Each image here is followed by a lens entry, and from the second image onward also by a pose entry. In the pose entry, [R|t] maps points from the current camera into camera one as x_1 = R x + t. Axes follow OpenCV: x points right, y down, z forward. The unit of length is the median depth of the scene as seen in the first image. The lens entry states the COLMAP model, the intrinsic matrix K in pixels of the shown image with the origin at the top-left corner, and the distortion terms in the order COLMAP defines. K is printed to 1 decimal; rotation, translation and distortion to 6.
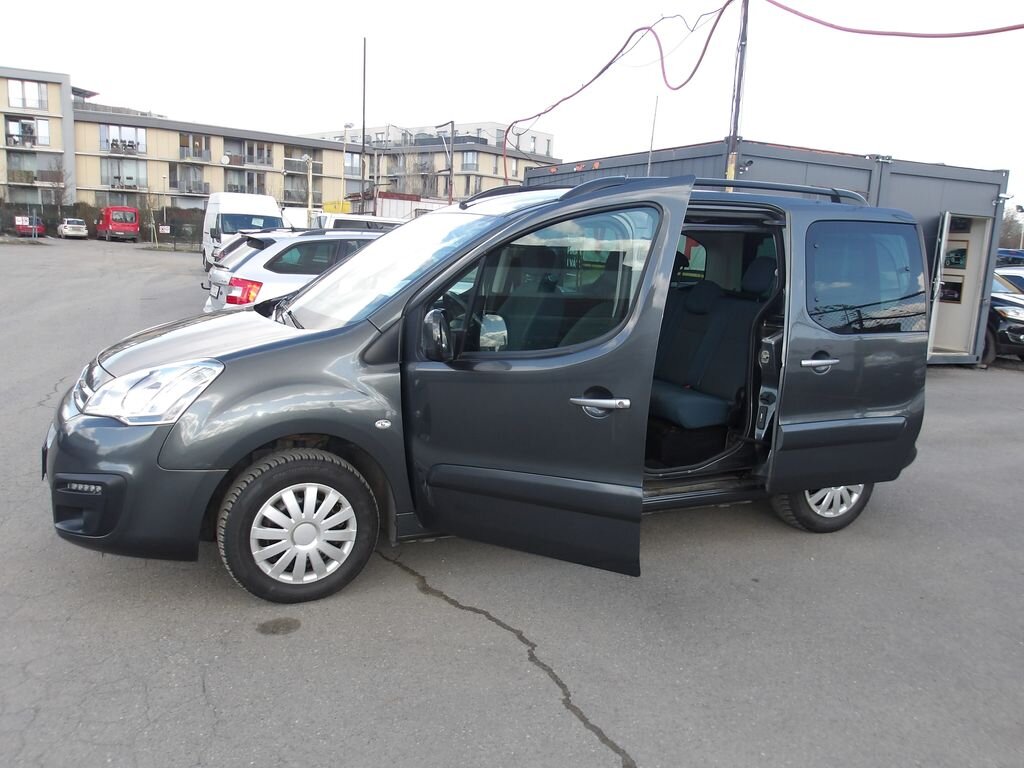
lens RADIAL K [[857.7, 0, 490.5], [0, 857.7, 384.7], [0, 0, 1]] dist [0.034554, 0.003630]
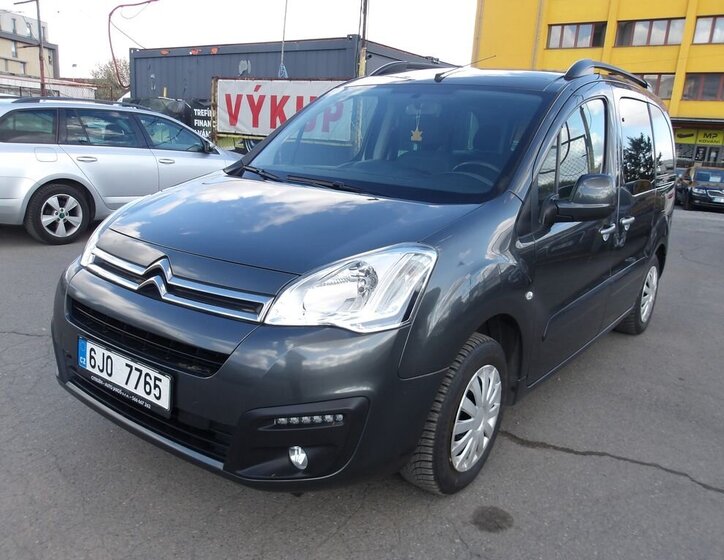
lens RADIAL K [[630.0, 0, 363.2], [0, 630.0, 290.4], [0, 0, 1]] dist [0.012820, 0.011365]
pose [[0.873263, -0.108456, 0.475025, -0.642952], [0.060606, 0.991519, 0.114966, -0.054327], [-0.483465, -0.071607, 0.872430, 0.463150]]
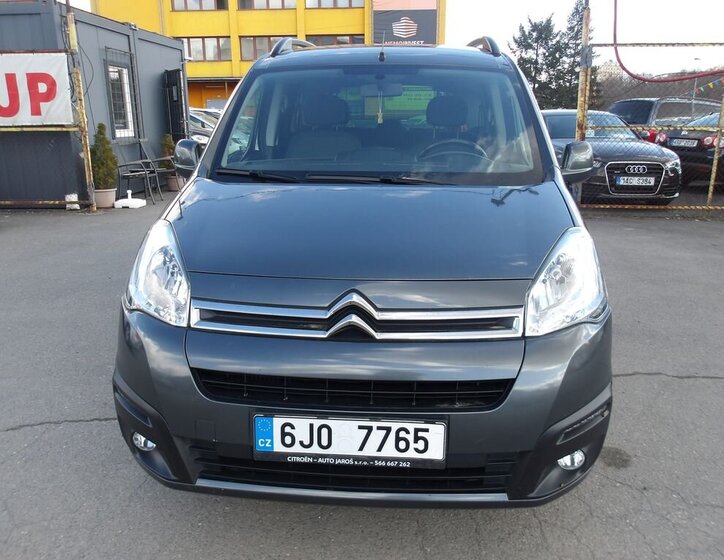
lens RADIAL K [[633.9, 0, 330.9], [0, 633.9, 282.2], [0, 0, 1]] dist [0.000191, -0.005832]
pose [[0.479086, -0.280181, 0.831851, -0.968094], [0.176668, 0.959073, 0.221285, -0.156916], [-0.859806, 0.040947, 0.508977, 0.865694]]
